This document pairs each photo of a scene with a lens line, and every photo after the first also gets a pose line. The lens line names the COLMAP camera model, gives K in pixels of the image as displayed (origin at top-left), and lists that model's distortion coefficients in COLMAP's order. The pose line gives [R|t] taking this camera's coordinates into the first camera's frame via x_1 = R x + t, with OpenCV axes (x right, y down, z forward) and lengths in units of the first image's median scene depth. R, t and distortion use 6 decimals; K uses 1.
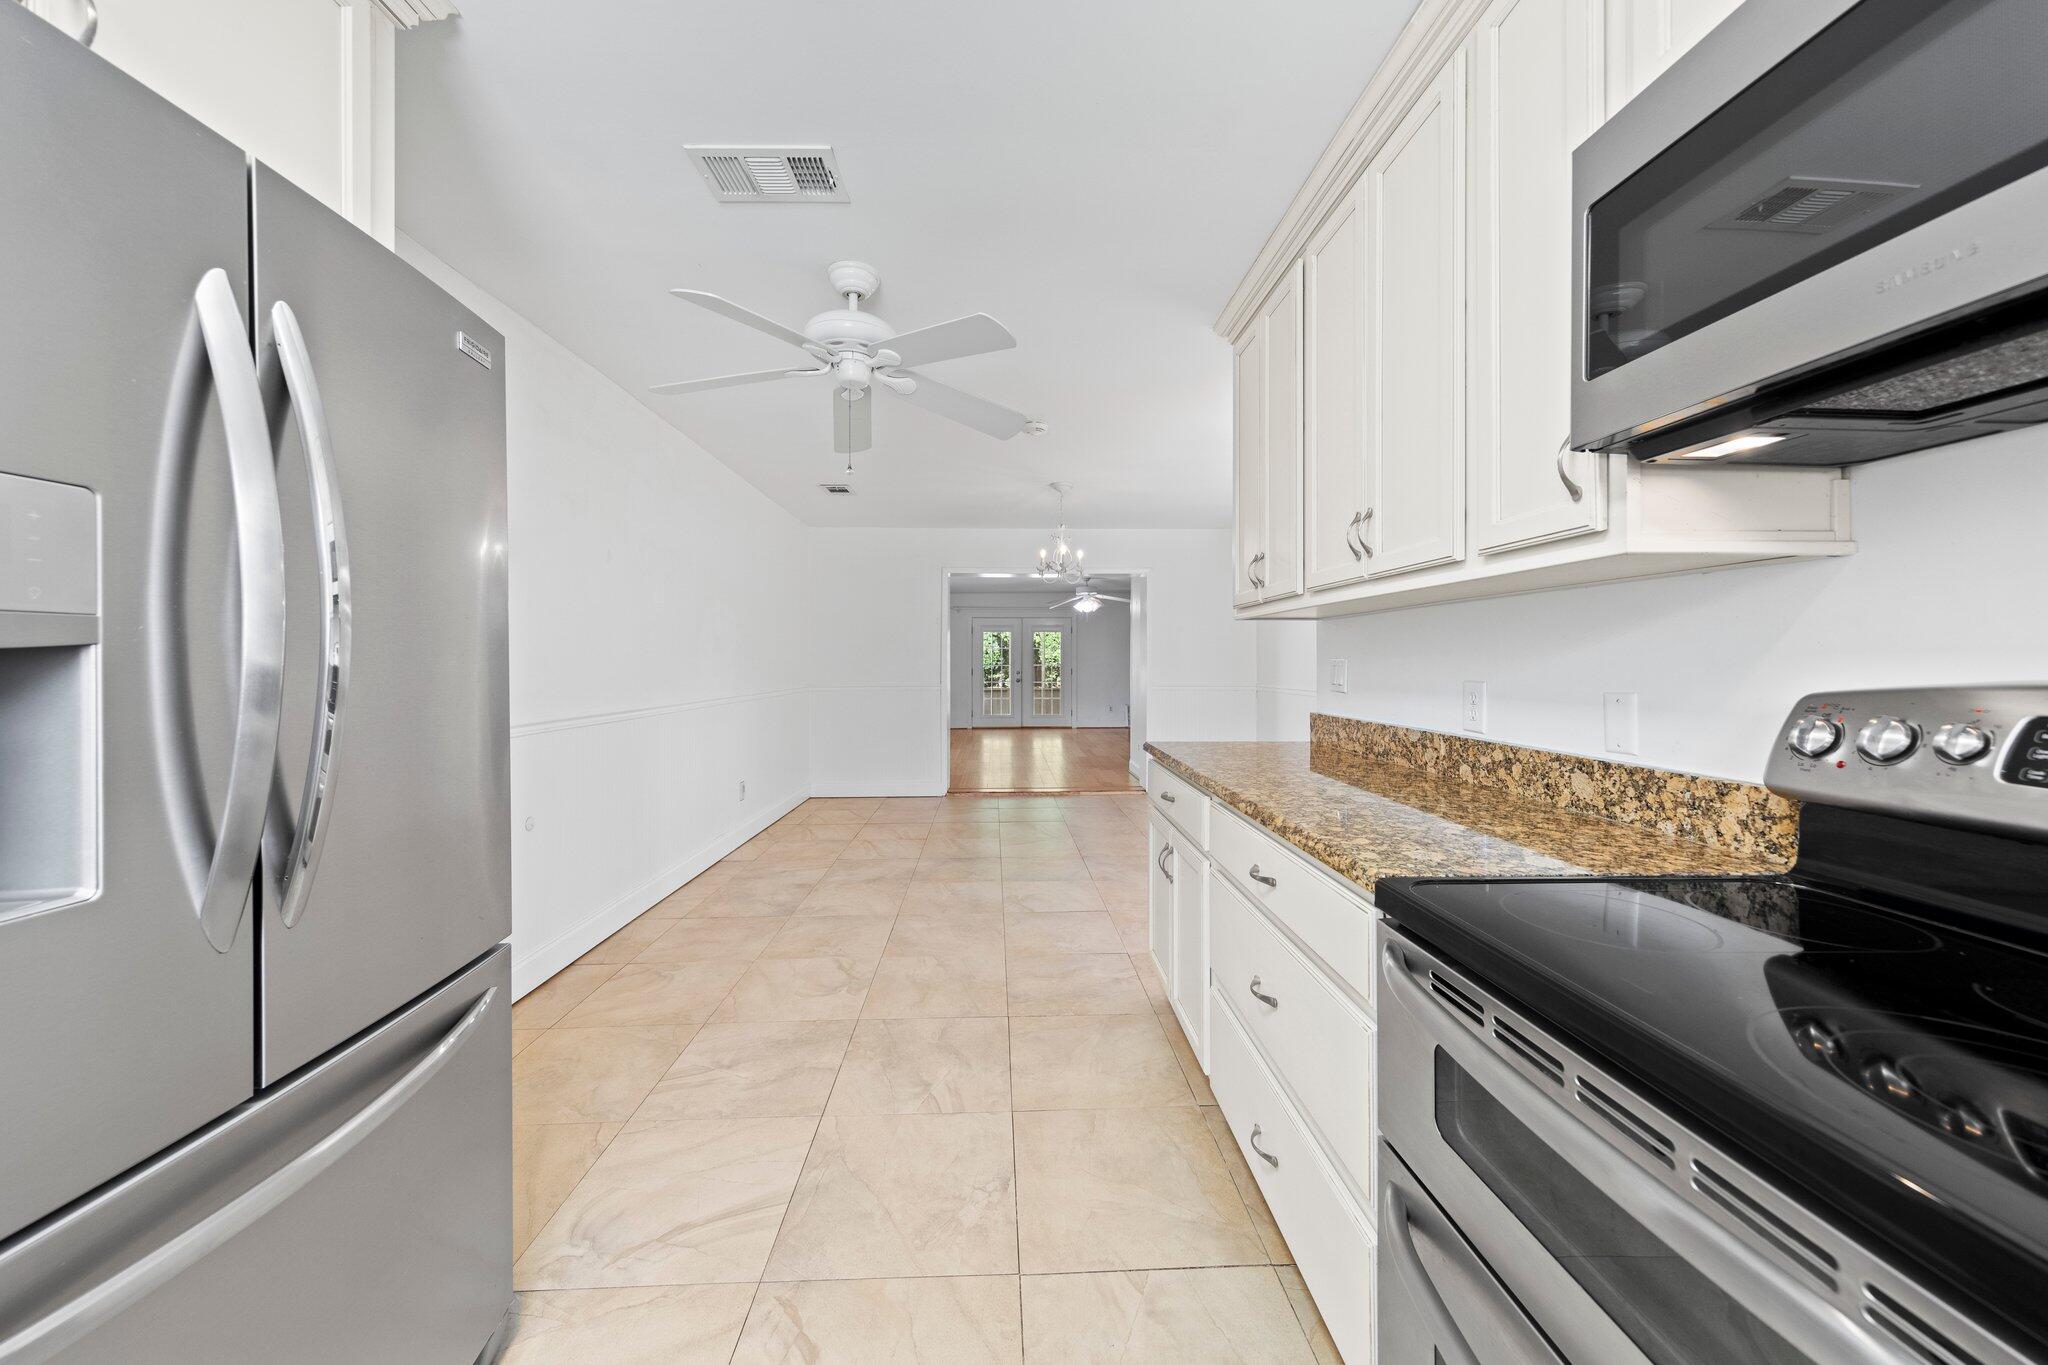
lens RADIAL K [[702.1, 0, 1020.4], [0, 702.1, 660.7], [0, 0, 1]] dist [0.000869, -0.000054]
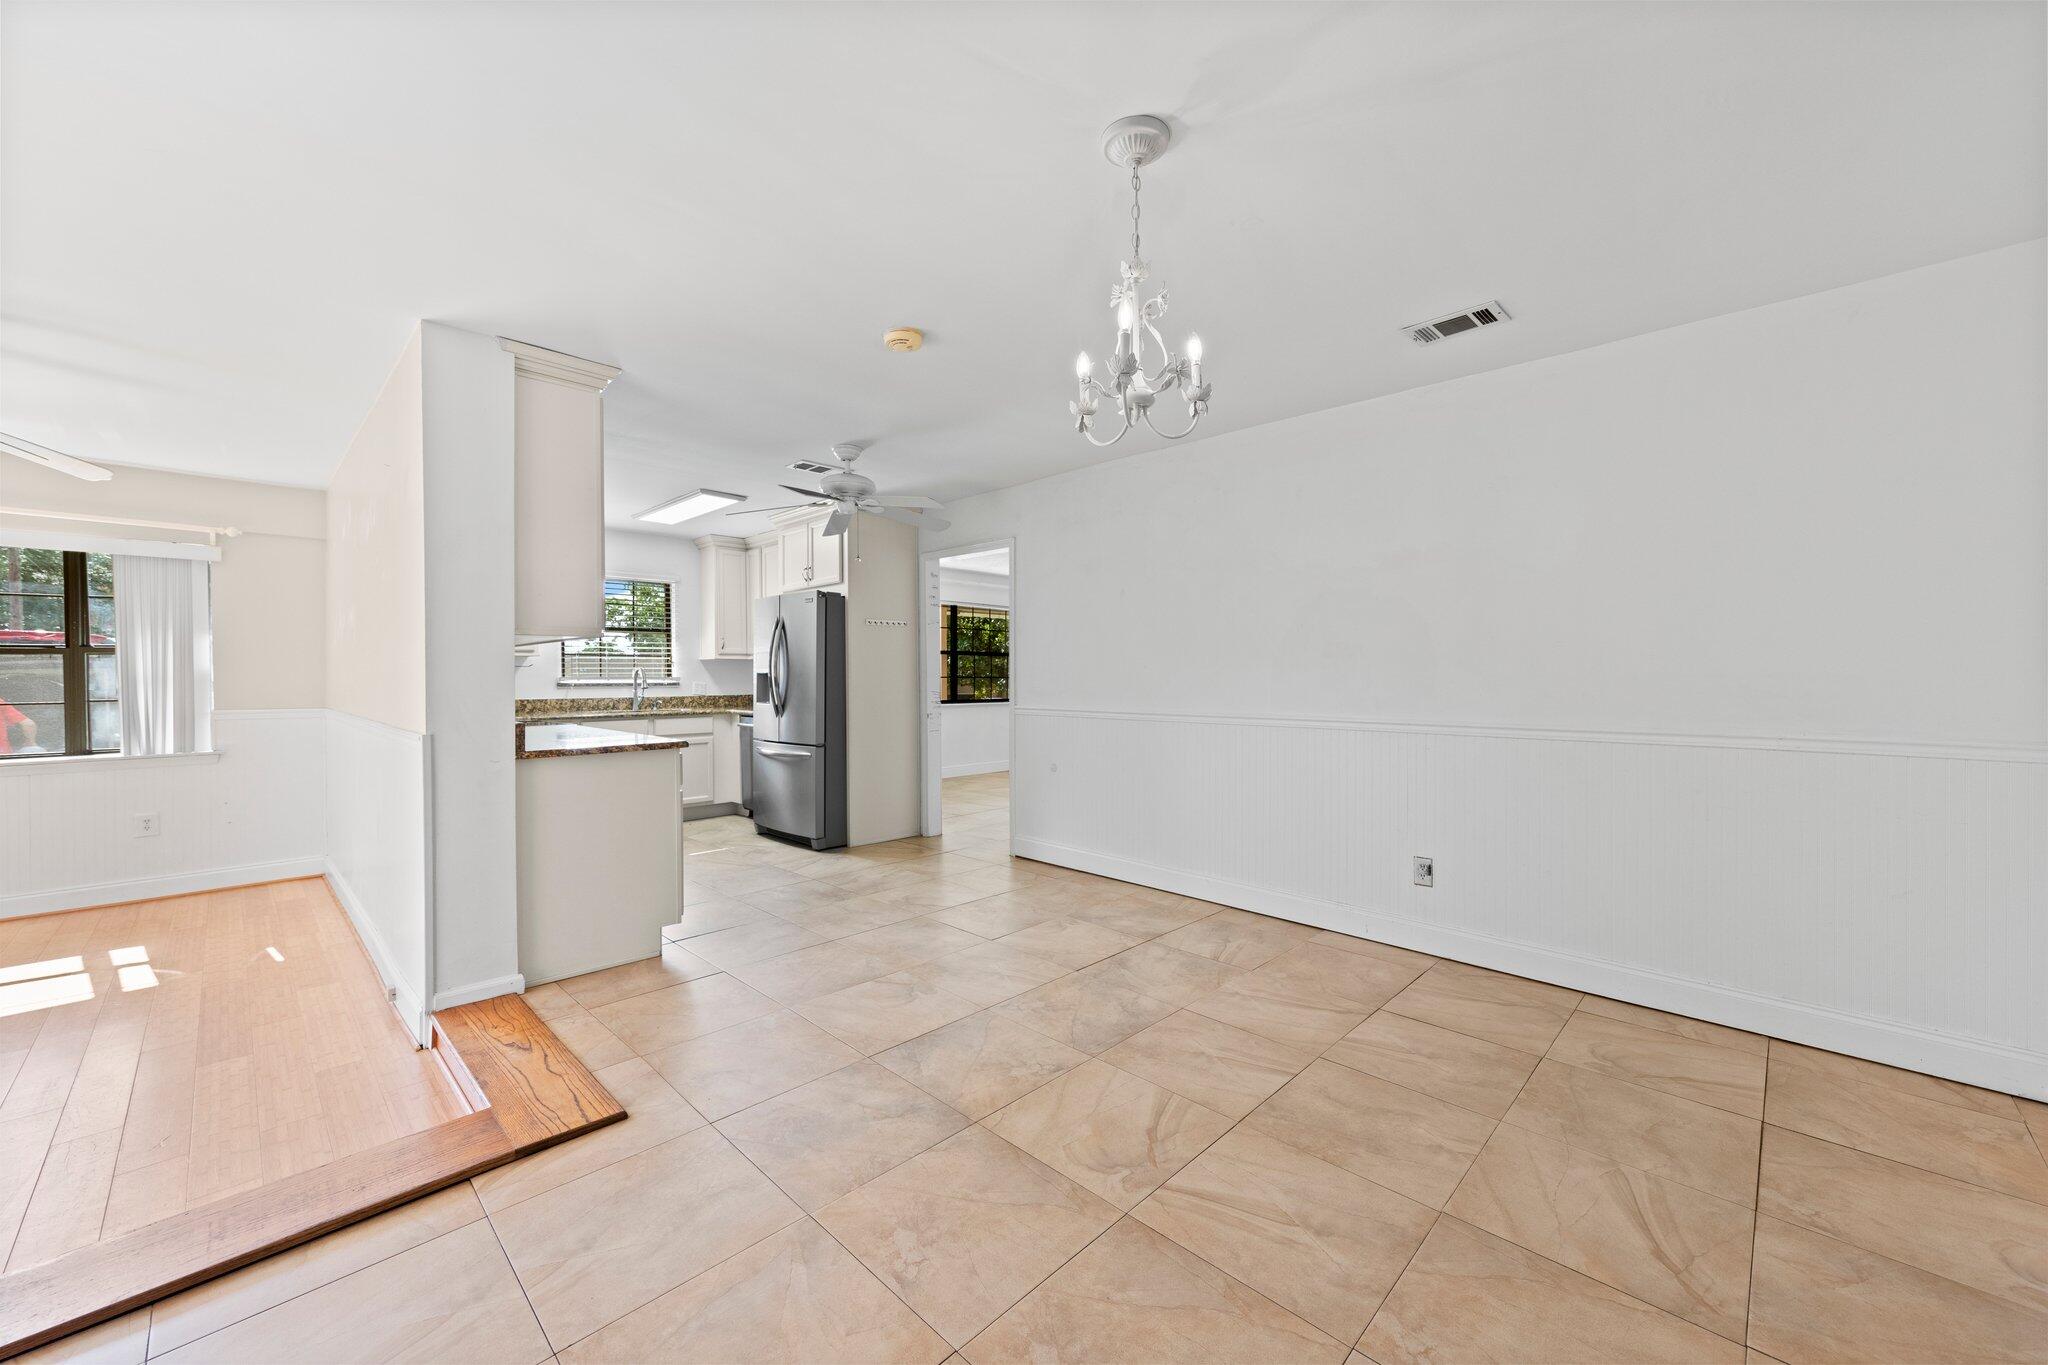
lens RADIAL K [[800.9, 0, 1024.0], [0, 800.9, 682.5], [0, 0, 1]] dist [-0.021983, 0.000012]
pose [[-0.726833, 0.010137, -0.686739, 1.300858], [0.004798, 0.999942, 0.009683, 0.010876], [0.686797, 0.003743, -0.726840, 4.459913]]
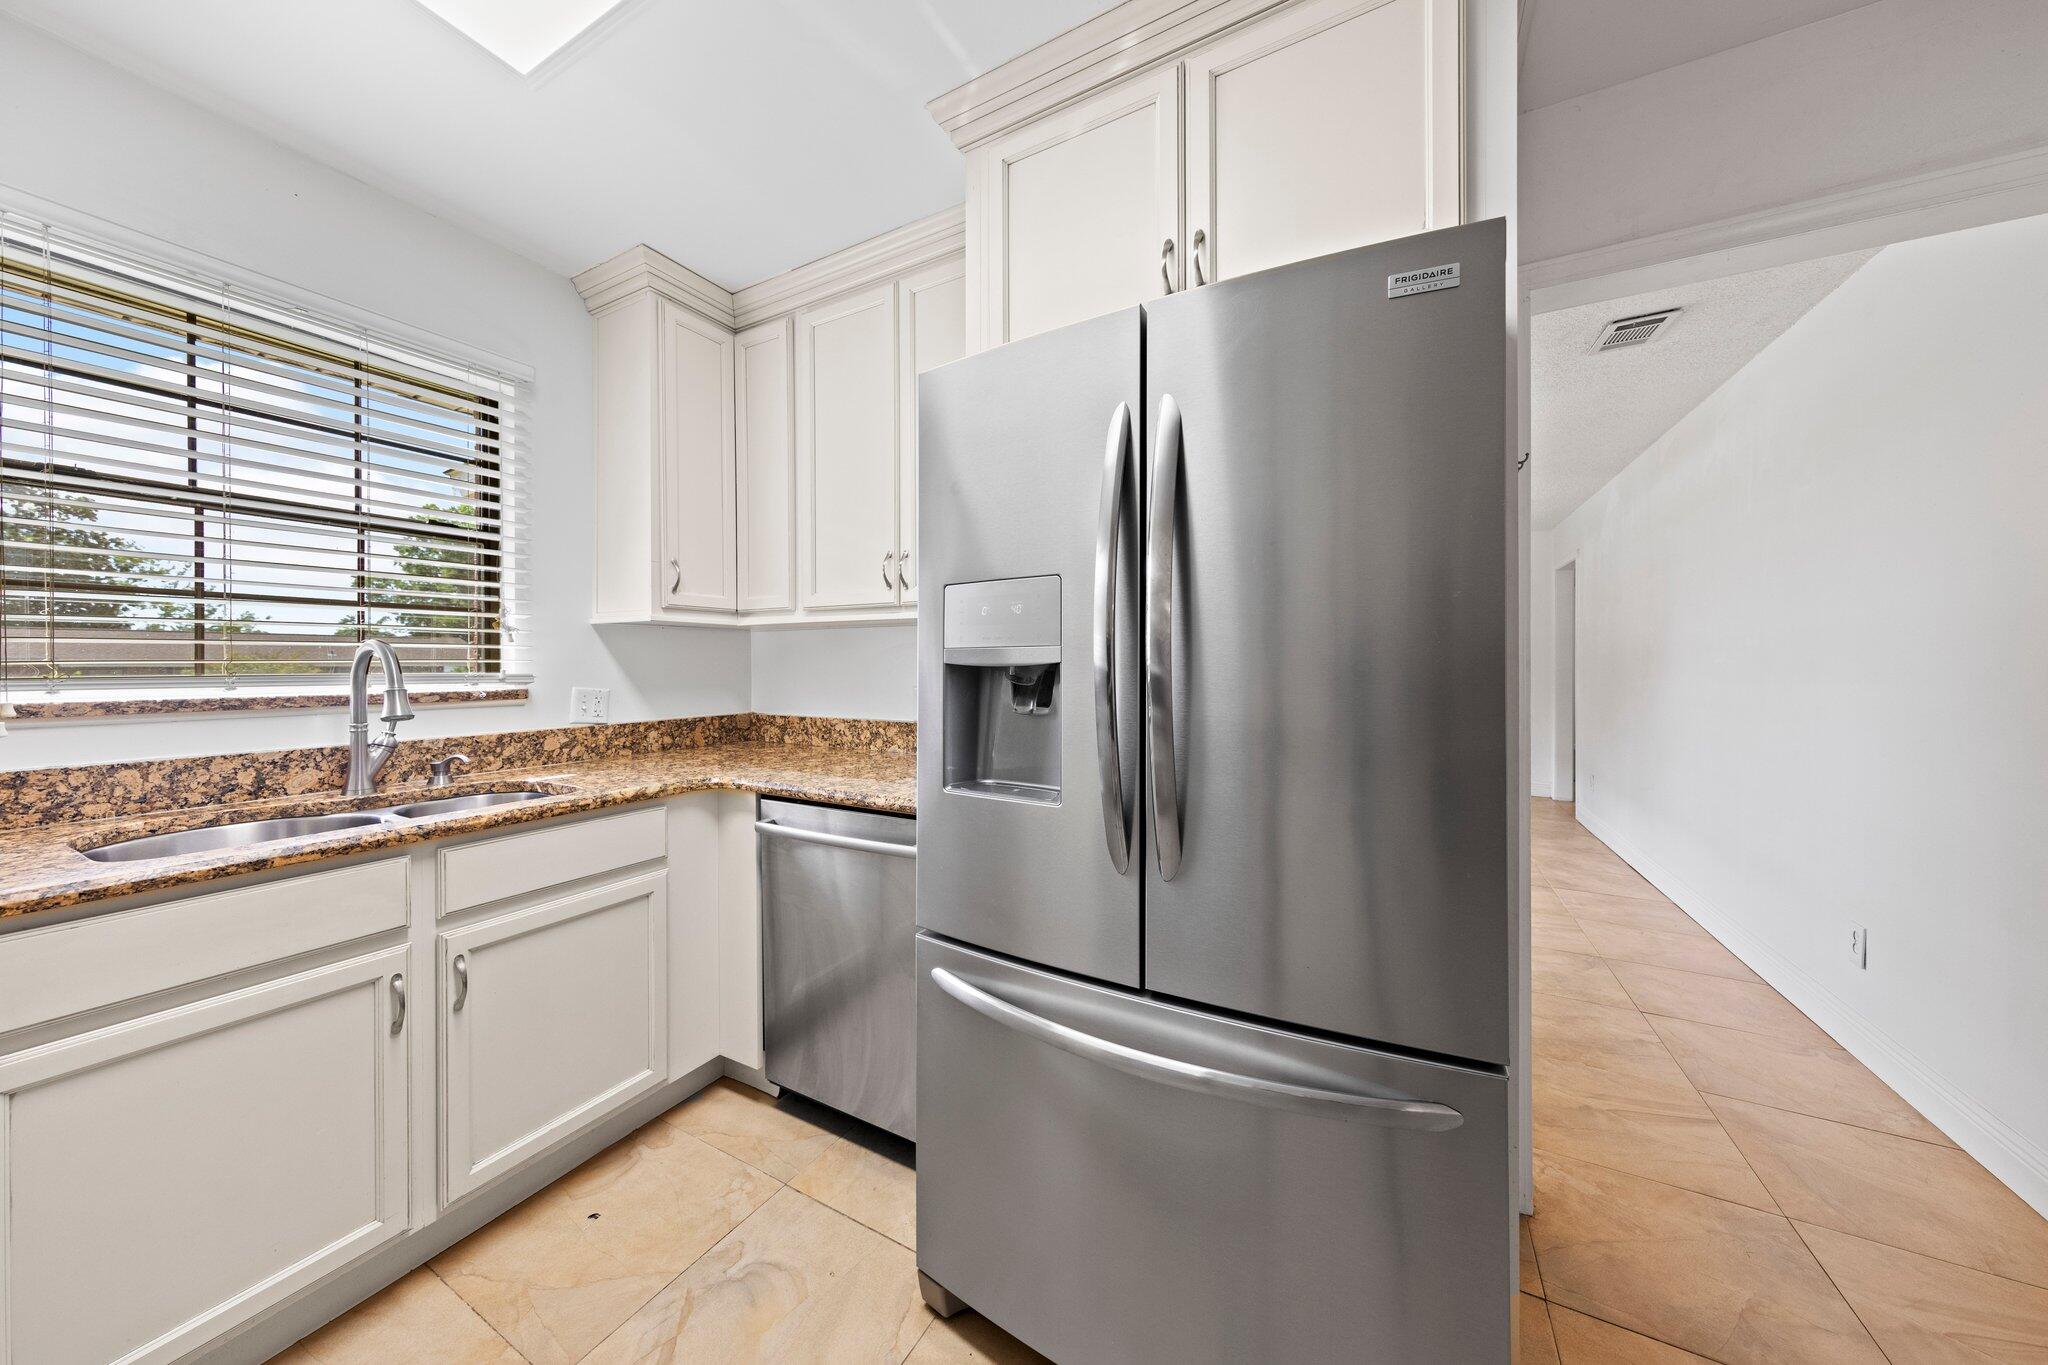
lens RADIAL K [[702.1, 0, 1020.4], [0, 702.1, 660.7], [0, 0, 1]] dist [0.000869, -0.000054]
pose [[-0.522050, 0.000913, -0.852914, 0.112593], [0.000433, 1.000000, 0.000805, -0.013289], [0.852915, 0.000051, -0.522051, 0.864405]]
